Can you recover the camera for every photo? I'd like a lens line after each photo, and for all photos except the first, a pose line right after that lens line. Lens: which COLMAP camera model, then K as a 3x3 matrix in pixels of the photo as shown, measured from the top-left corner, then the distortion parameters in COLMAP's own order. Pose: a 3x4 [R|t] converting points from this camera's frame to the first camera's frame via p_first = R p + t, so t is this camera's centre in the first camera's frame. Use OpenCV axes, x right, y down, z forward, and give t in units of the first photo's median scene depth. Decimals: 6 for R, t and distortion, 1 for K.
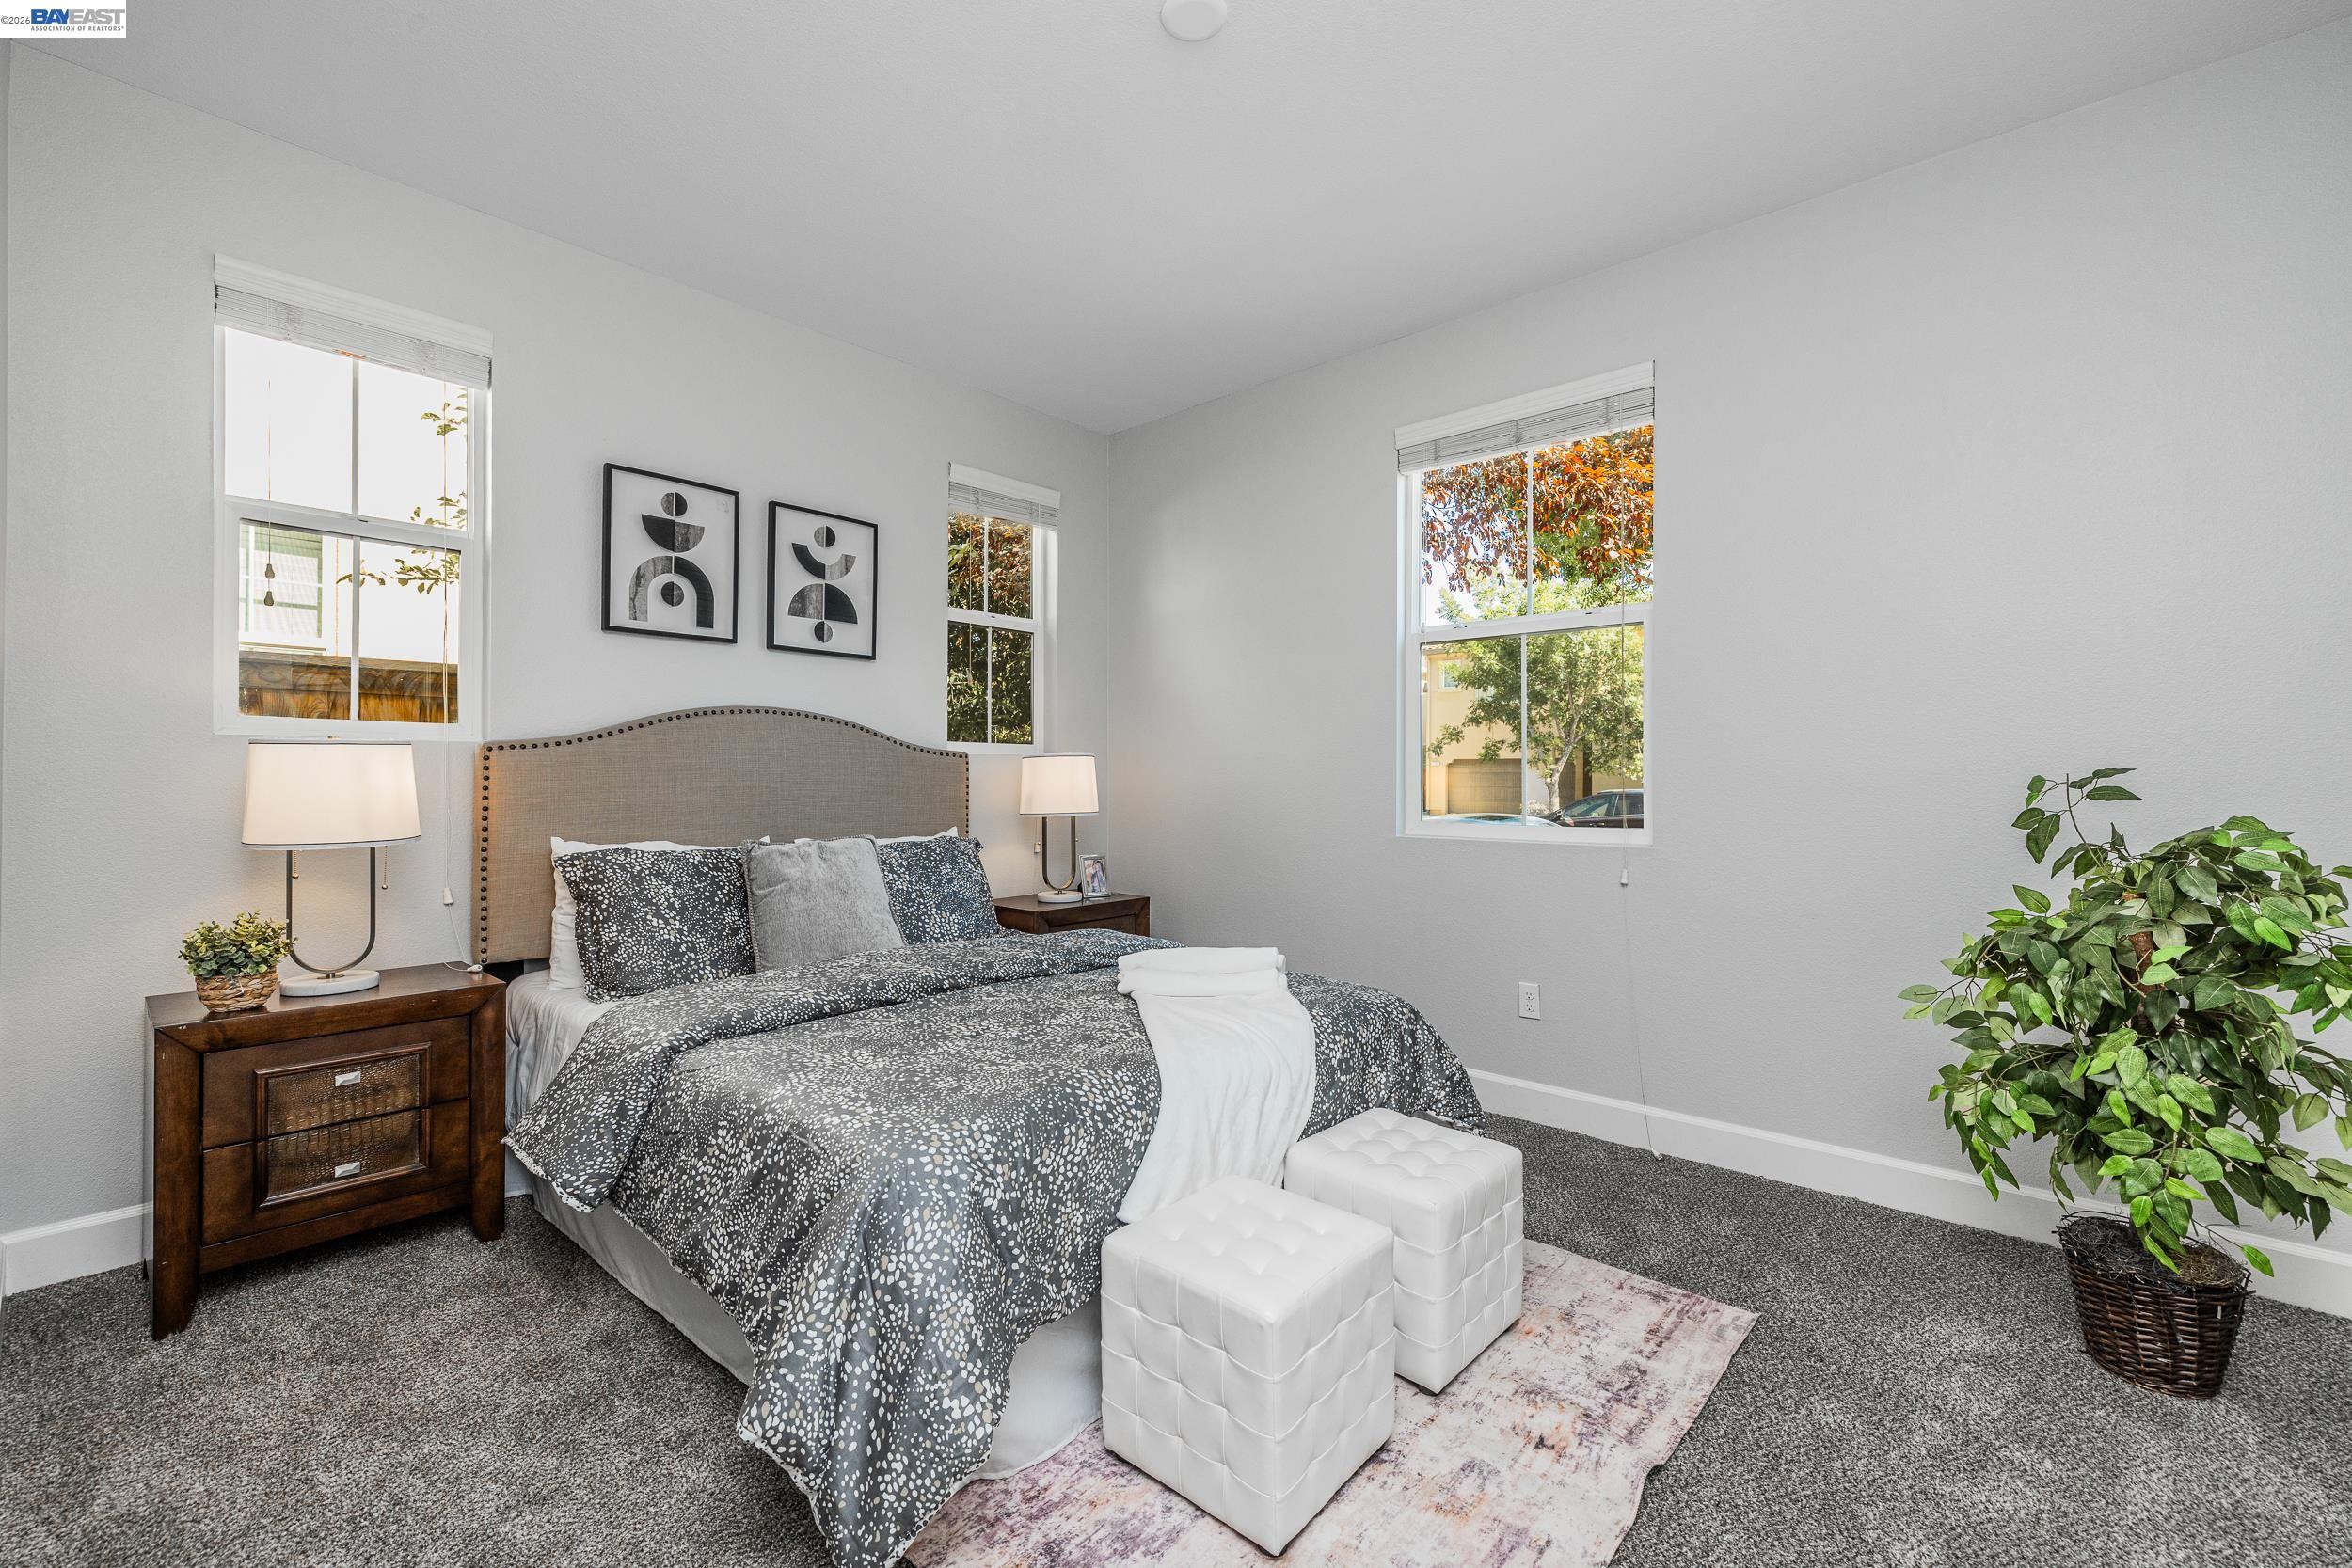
lens RADIAL K [[1007.0, 0, 1171.8], [0, 1007.0, 775.3], [0, 0, 1]] dist [0.001083, 0.000743]
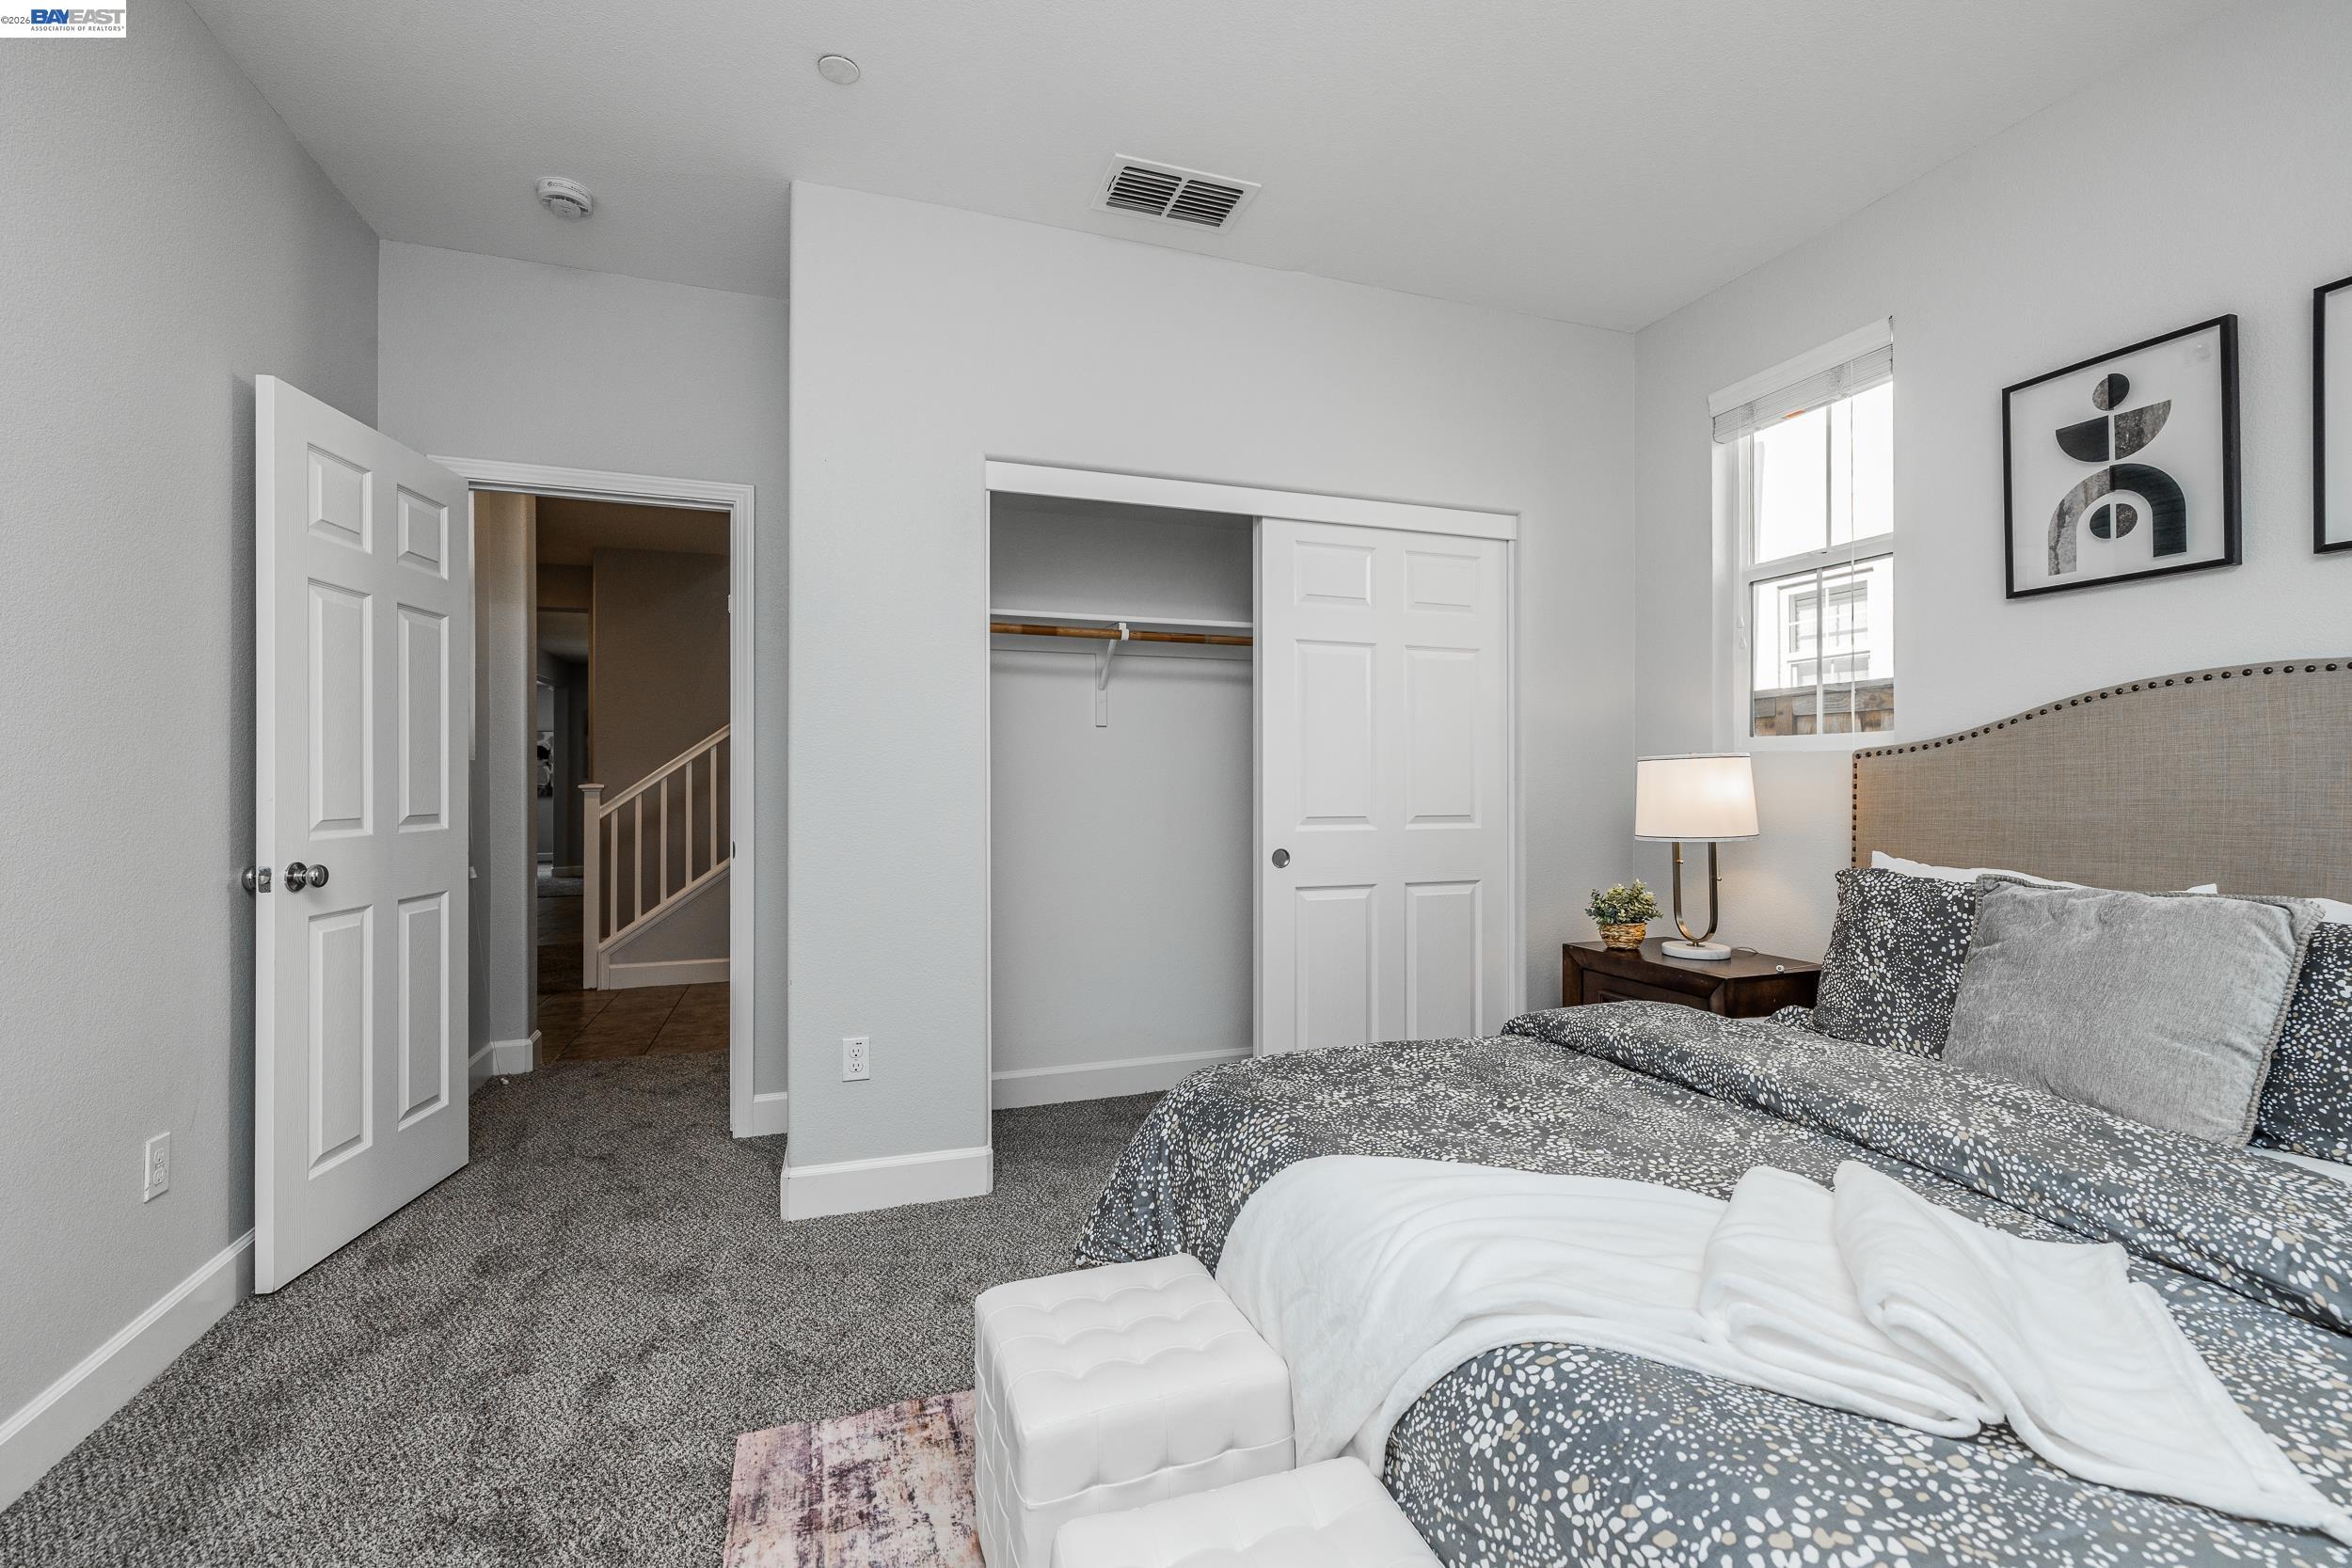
lens RADIAL K [[1007.0, 0, 1173.0], [0, 1007.0, 780.3], [0, 0, 1]] dist [0.001083, 0.000743]
pose [[-0.480592, -0.003652, -0.876937, 0.477324], [0.003897, 0.999973, -0.006300, 0.000374], [0.876936, -0.006445, -0.480565, 0.859563]]
